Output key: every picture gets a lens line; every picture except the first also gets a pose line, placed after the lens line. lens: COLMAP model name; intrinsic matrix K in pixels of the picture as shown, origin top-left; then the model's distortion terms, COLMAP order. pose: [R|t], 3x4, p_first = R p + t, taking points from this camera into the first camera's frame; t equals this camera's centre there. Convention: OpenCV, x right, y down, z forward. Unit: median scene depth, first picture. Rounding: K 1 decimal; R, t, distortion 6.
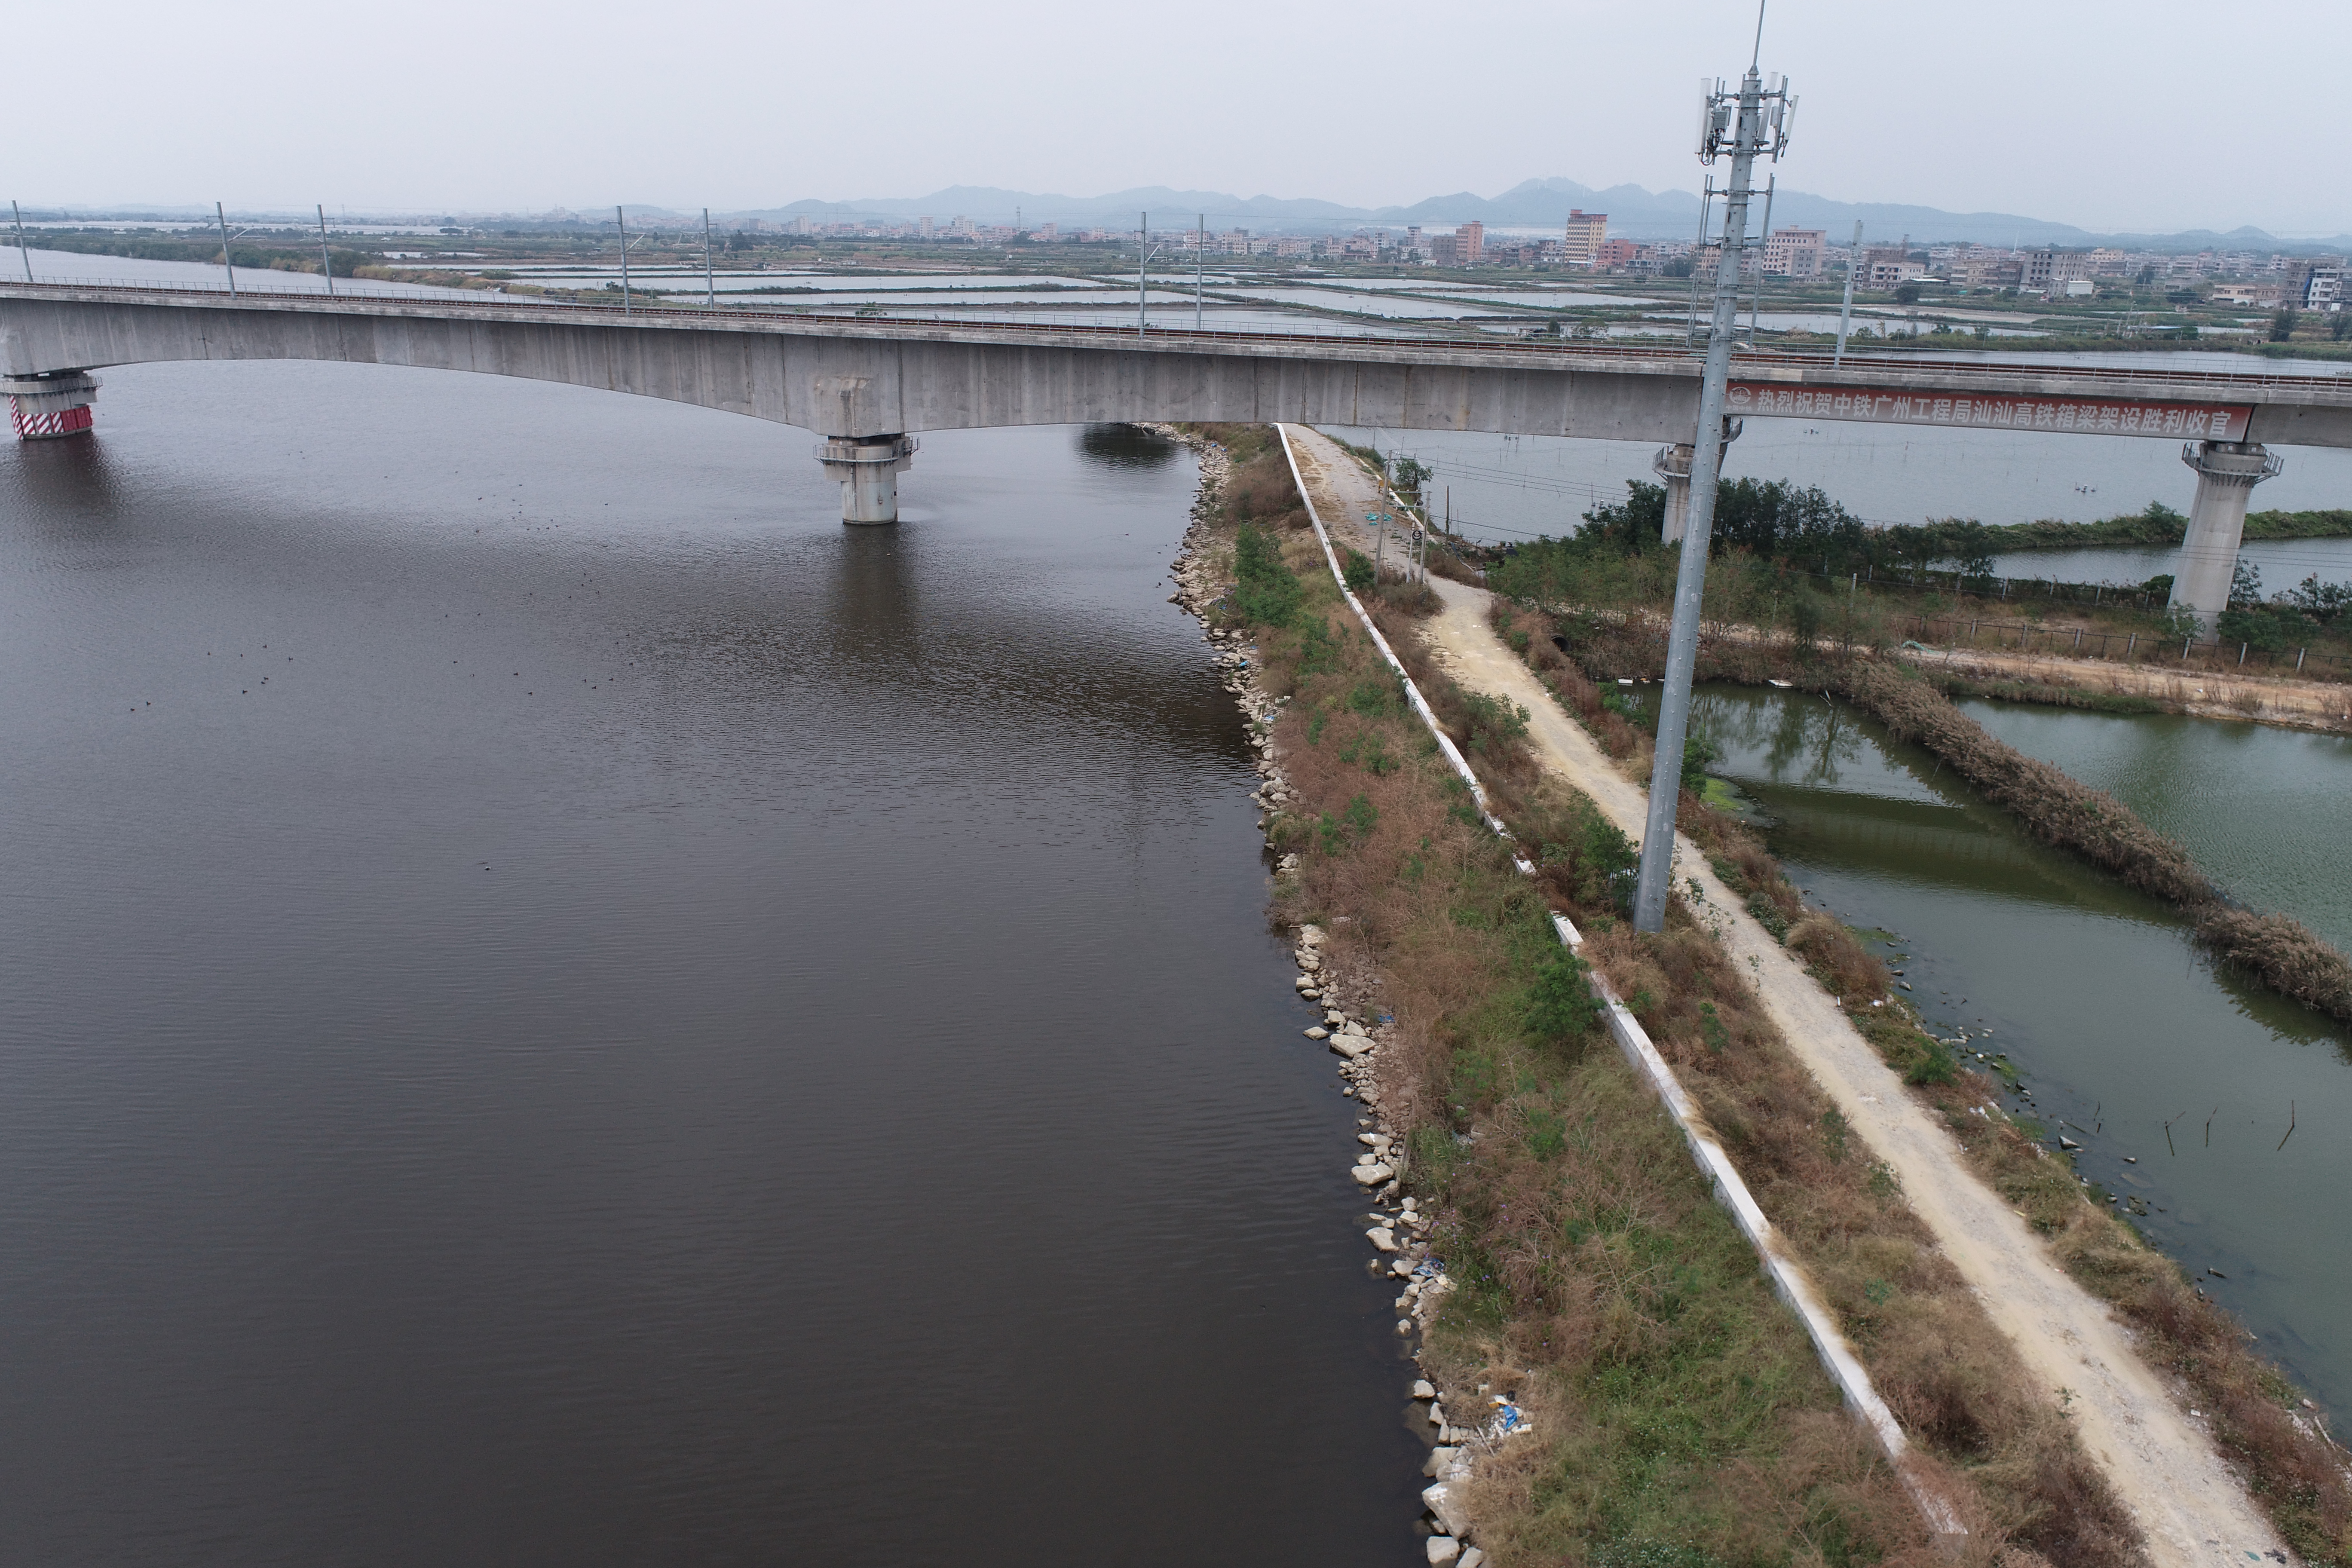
lens RADIAL K [[1573.3, 0, 1176.0], [0, 1573.3, 784.0], [0, 0, 1]] dist [-0.005292, 0.001567]
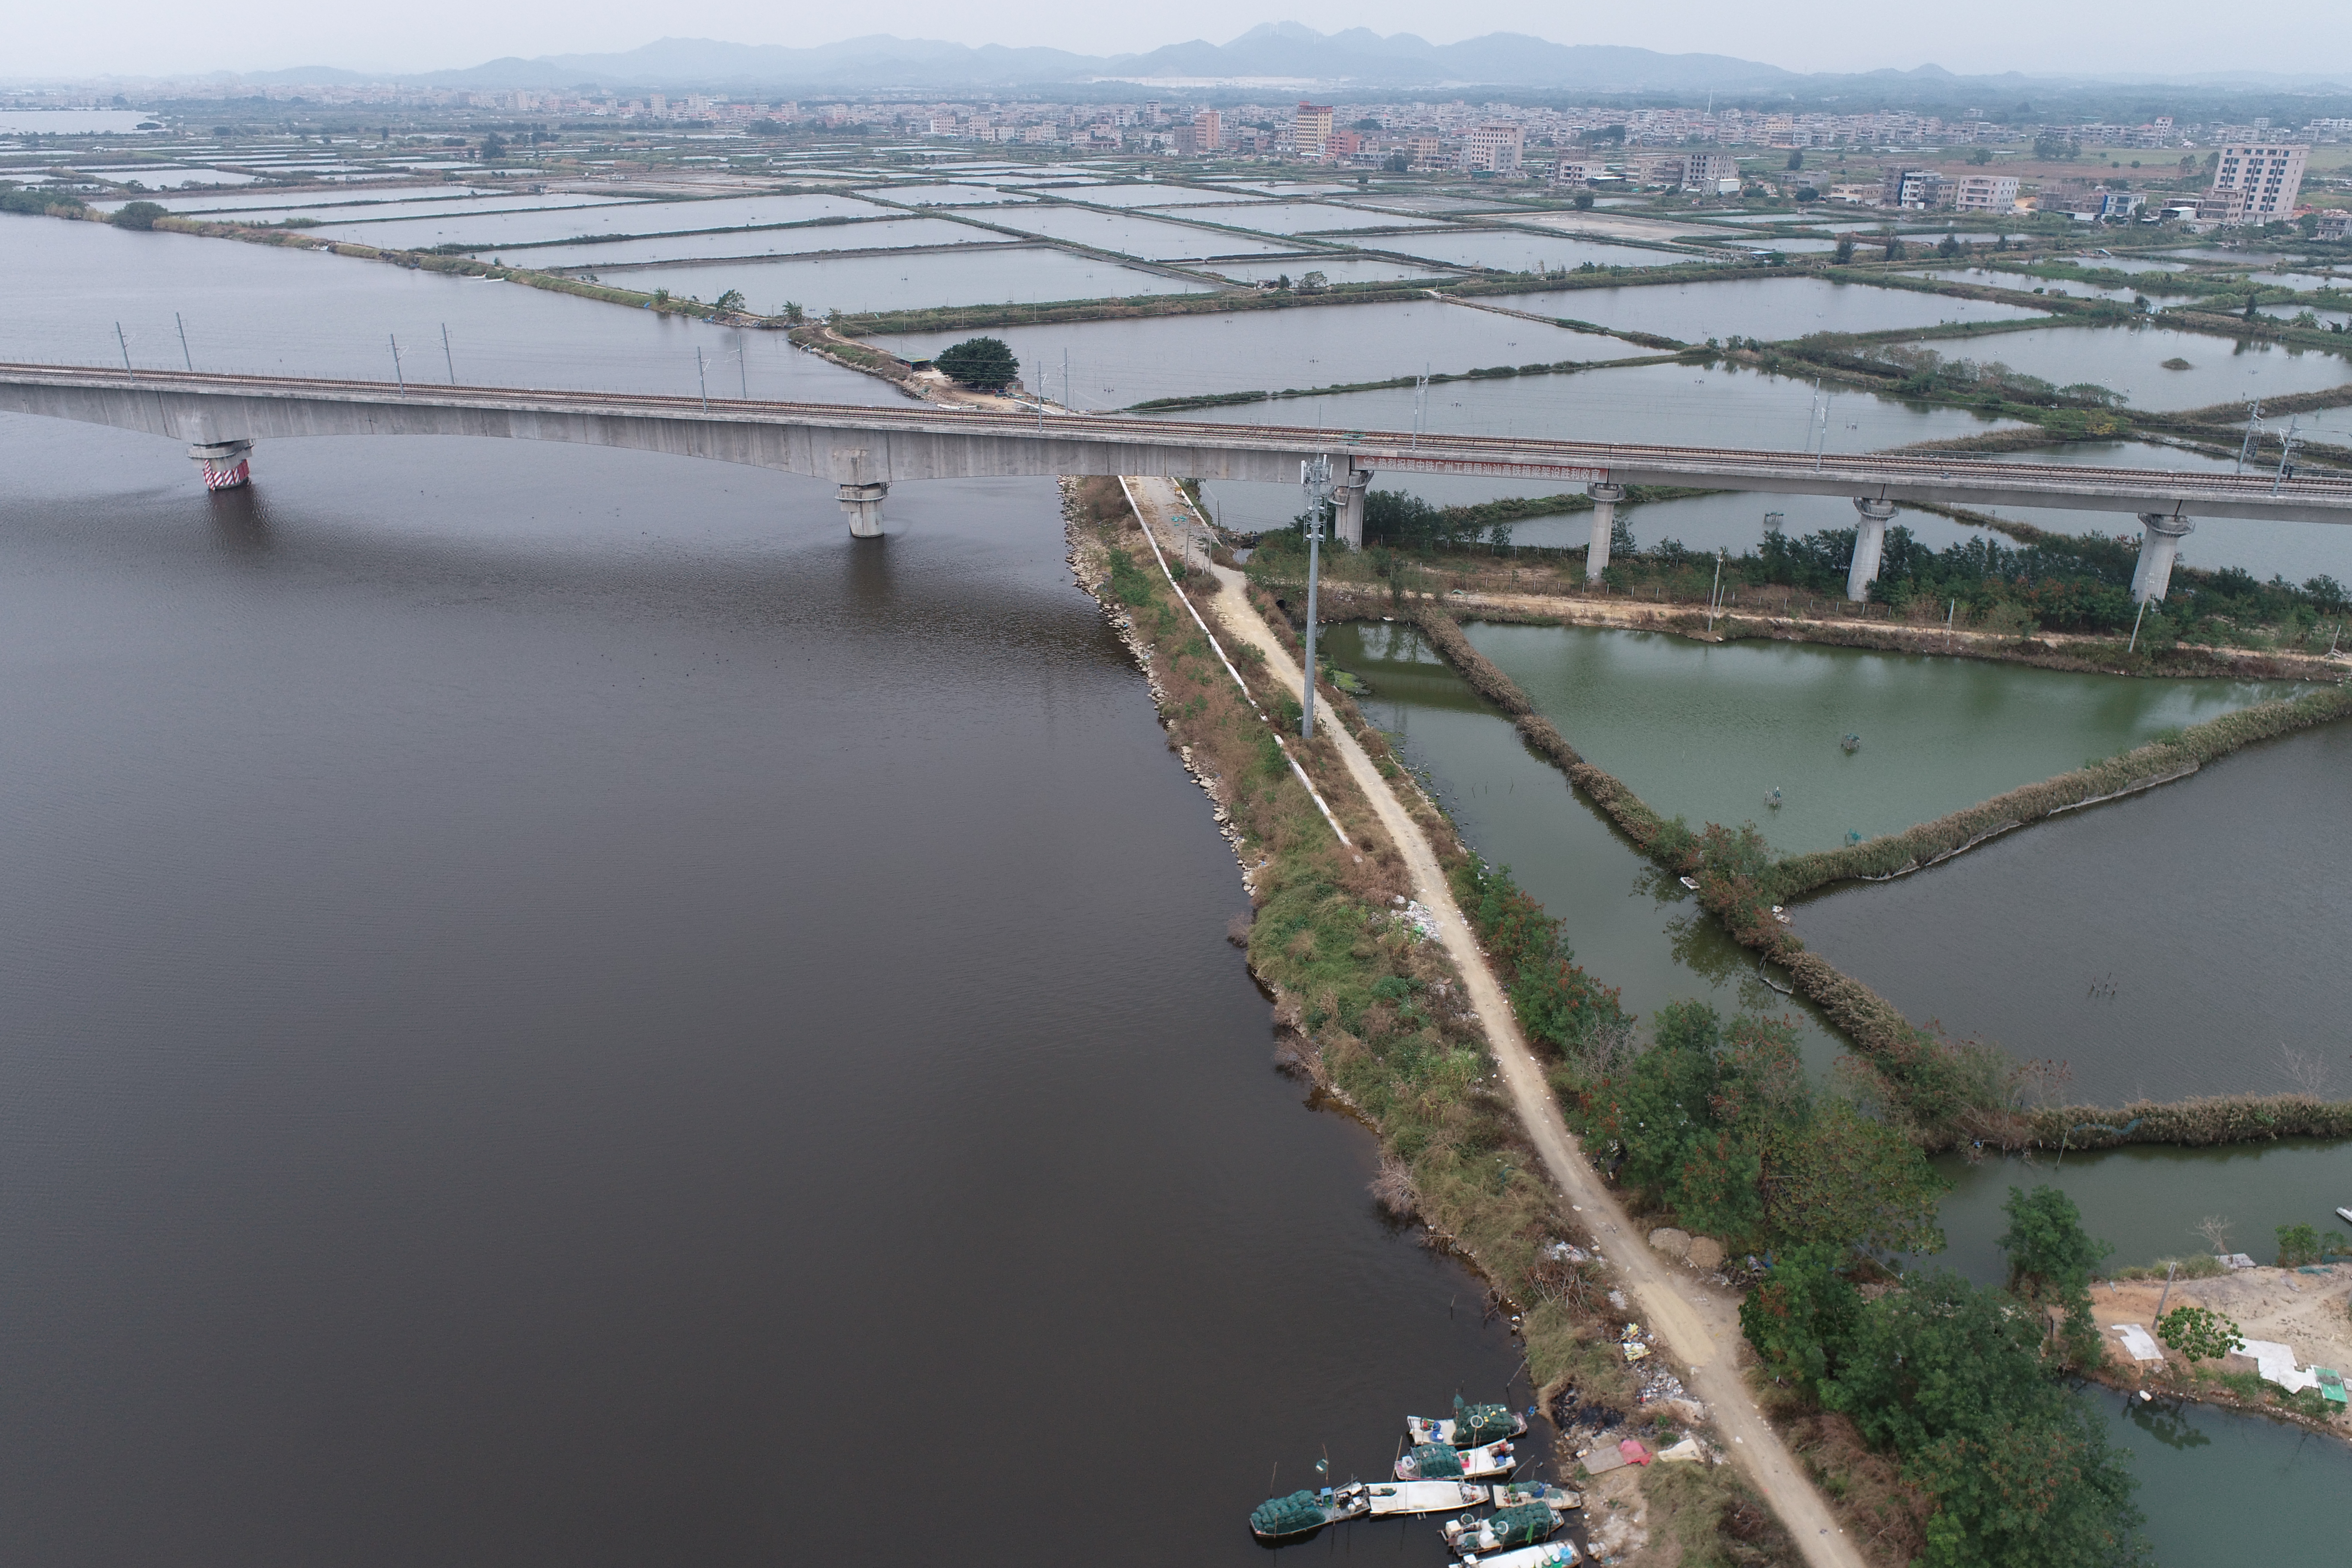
lens RADIAL K [[1573.3, 0, 1176.0], [0, 1573.3, 784.0], [0, 0, 1]] dist [-0.005292, 0.001567]
pose [[0.987487, -0.076811, 0.137728, -0.156865], [0.064784, 0.993852, 0.089779, -0.044564], [-0.143778, -0.079733, 0.986393, -0.842454]]
